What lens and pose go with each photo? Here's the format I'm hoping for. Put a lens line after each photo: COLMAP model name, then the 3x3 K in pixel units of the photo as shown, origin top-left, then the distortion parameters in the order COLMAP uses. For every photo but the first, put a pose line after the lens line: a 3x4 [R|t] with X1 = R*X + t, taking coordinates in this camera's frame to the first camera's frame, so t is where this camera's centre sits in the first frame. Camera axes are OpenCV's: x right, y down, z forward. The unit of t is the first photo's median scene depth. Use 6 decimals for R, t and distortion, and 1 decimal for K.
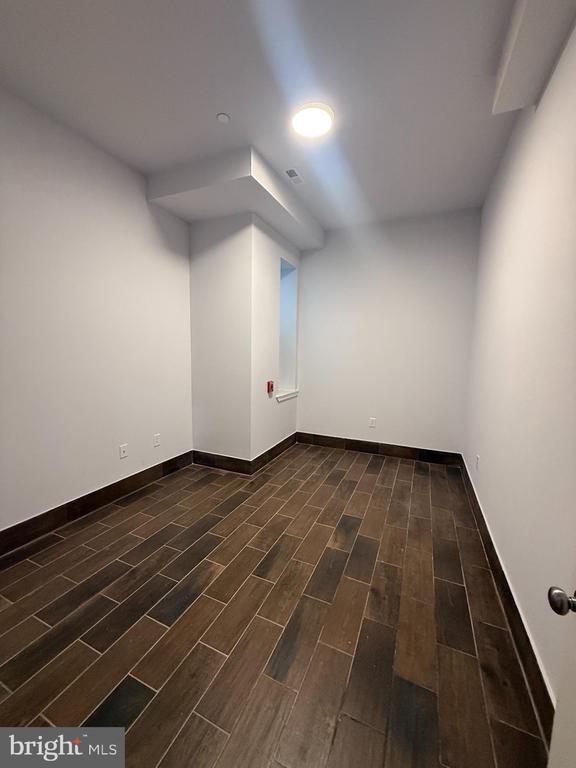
lens RADIAL K [[308.2, 0, 291.0], [0, 308.2, 383.1], [0, 0, 1]] dist [-0.001215, 0.000163]
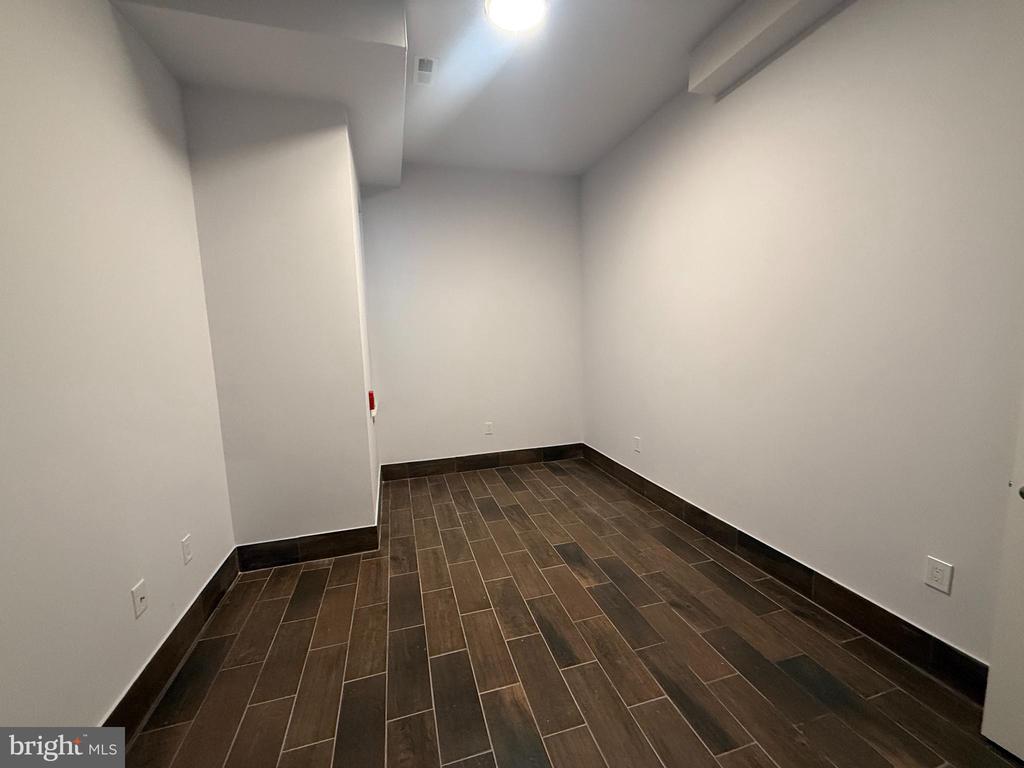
lens RADIAL K [[410.9, 0, 512.0], [0, 410.9, 384.0], [0, 0, 1]] dist [-0.001215, 0.000163]
pose [[0.762241, -0.120053, 0.636063, -0.441974], [0.116837, 0.992028, 0.047225, -0.030692], [-0.636662, 0.038319, 0.770190, 0.224036]]
